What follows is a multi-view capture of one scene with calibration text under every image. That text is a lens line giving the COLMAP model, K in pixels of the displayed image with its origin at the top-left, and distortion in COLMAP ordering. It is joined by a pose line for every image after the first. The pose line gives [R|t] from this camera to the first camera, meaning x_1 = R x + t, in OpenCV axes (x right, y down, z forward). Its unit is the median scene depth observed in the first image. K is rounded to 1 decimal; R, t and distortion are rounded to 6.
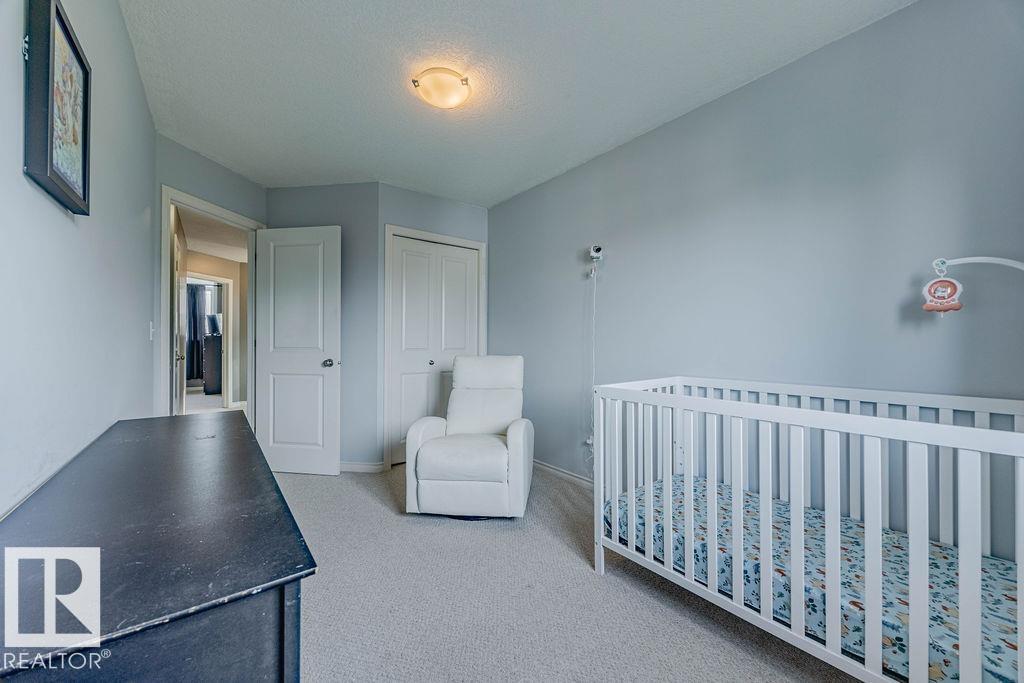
lens RADIAL K [[387.7, 0, 514.9], [0, 387.7, 341.1], [0, 0, 1]] dist [-0.001038, -0.000286]
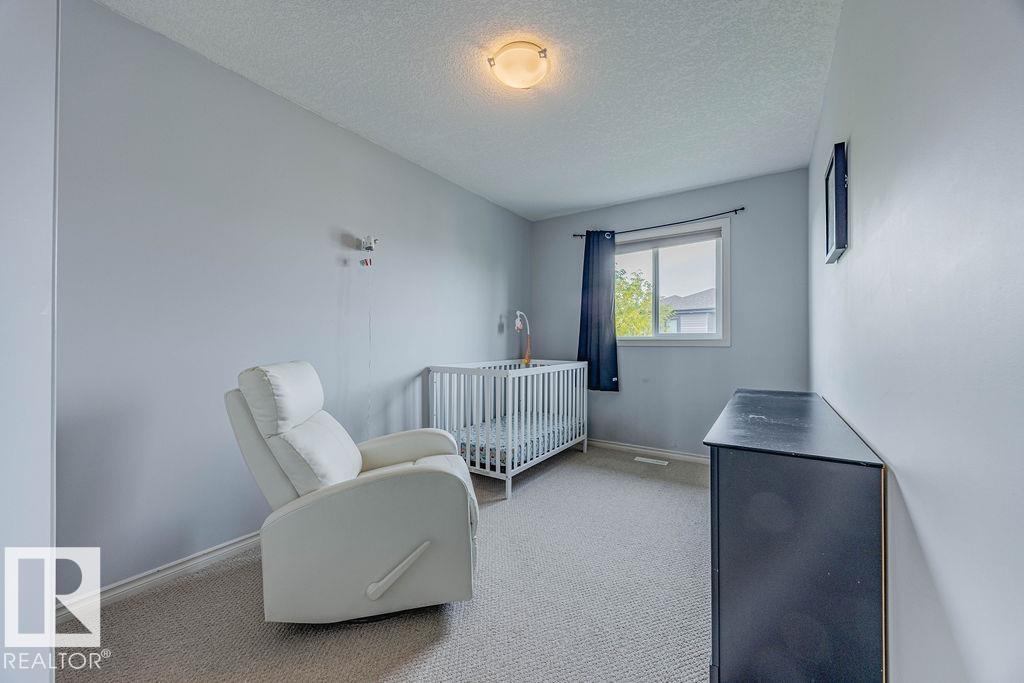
lens RADIAL K [[387.7, 0, 513.9], [0, 387.7, 340.0], [0, 0, 1]] dist [-0.001038, -0.000286]
pose [[-0.308902, 0.004022, 0.951085, -1.287406], [-0.003771, 0.999978, -0.005454, 0.014794], [-0.951087, -0.005271, -0.308880, 1.577873]]
